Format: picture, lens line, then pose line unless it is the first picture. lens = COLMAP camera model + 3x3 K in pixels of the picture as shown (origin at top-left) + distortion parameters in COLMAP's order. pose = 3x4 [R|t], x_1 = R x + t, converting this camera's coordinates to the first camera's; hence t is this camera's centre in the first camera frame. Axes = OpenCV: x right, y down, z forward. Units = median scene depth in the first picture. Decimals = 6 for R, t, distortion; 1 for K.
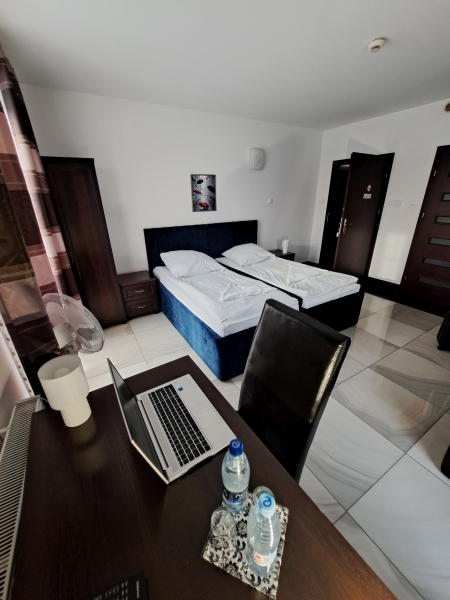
lens RADIAL K [[244.3, 0, 224.0], [0, 244.3, 299.9], [0, 0, 1]] dist [-0.009742, -0.000521]
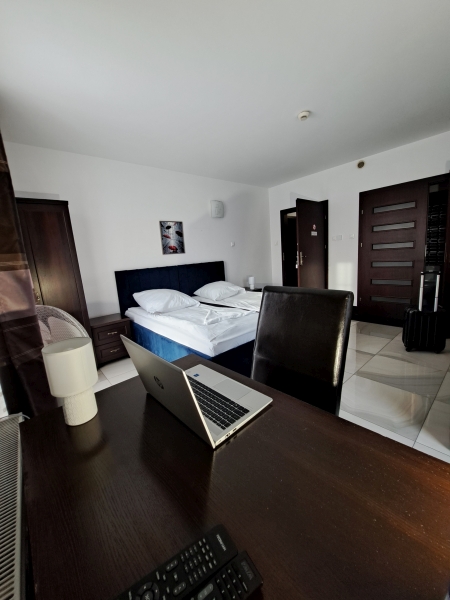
lens RADIAL K [[244.3, 0, 224.6], [0, 244.3, 299.5], [0, 0, 1]] dist [-0.009742, -0.000521]
pose [[0.982053, -0.087891, 0.166874, -0.067006], [0.124868, 0.966086, -0.226020, 0.103521], [-0.141349, 0.242801, 0.959723, 0.010392]]
